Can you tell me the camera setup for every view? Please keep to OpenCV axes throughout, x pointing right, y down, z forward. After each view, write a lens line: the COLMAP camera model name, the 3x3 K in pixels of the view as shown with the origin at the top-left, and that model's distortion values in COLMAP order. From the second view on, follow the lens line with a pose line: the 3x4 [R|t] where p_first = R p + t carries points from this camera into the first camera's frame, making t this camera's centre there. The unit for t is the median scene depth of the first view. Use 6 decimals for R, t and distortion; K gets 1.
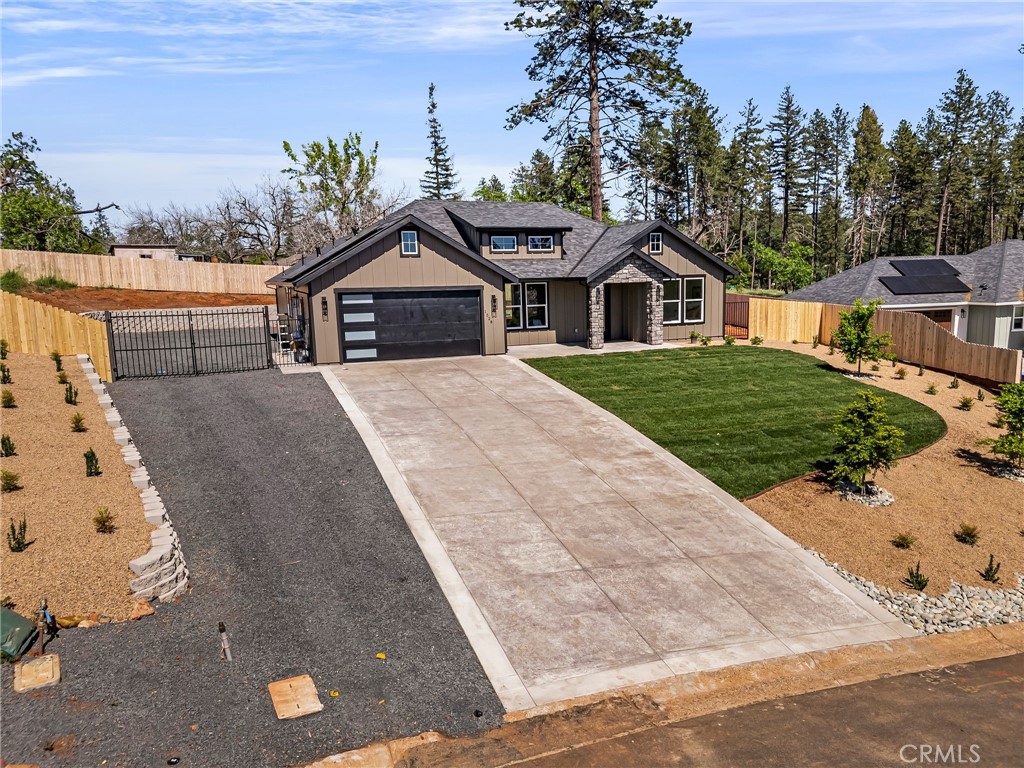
lens RADIAL K [[740.4, 0, 550.1], [0, 740.4, 384.8], [0, 0, 1]] dist [0.091538, -0.099435]
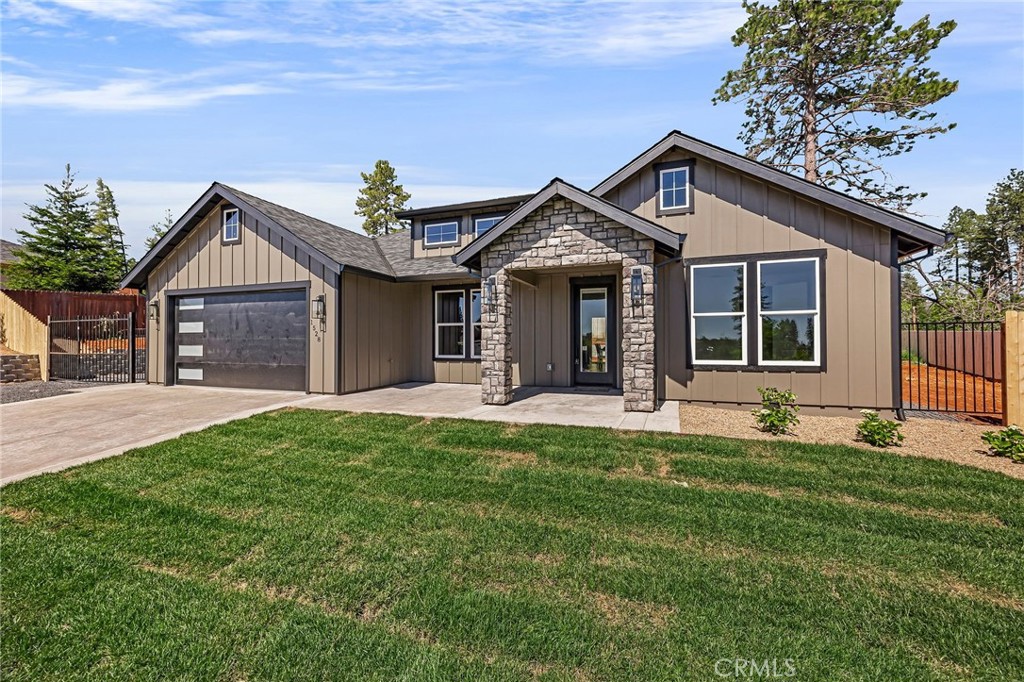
lens RADIAL K [[399.0, 0, 518.7], [0, 399.0, 338.4], [0, 0, 1]] dist [0.000976, 0.000025]
pose [[0.750473, 0.017431, -0.660671, 0.275331], [-0.109561, 0.989102, -0.098357, -0.072920], [0.651756, 0.146198, 0.744204, 0.888592]]
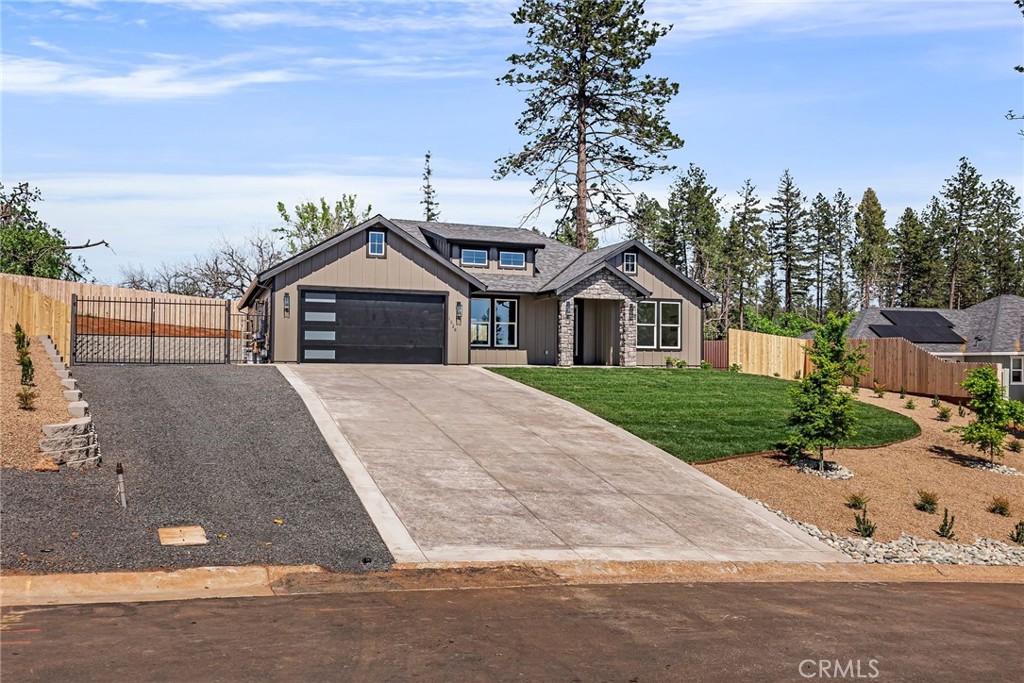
lens RADIAL K [[787.9, 0, 511.4], [0, 787.9, 354.7], [0, 0, 1]] dist [0.002825, 0.000045]
pose [[0.998539, 0.035673, -0.040598, 0.037859], [-0.041297, 0.988214, -0.147402, 0.099622], [0.034861, 0.148863, 0.988243, -0.009191]]
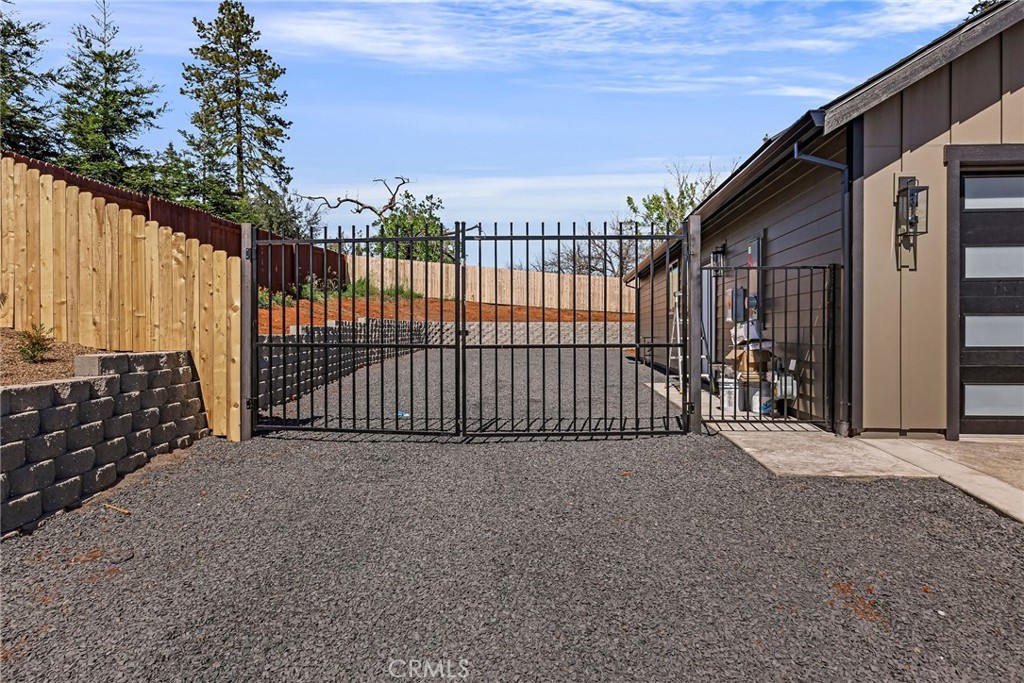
lens RADIAL K [[610.3, 0, 536.6], [0, 610.3, 334.4], [0, 0, 1]] dist [-0.001052, 0.000439]
pose [[0.895463, 0.024621, -0.444454, -0.306106], [-0.081309, 0.990718, -0.108936, -0.026317], [0.437646, 0.133687, 0.889153, 0.716609]]
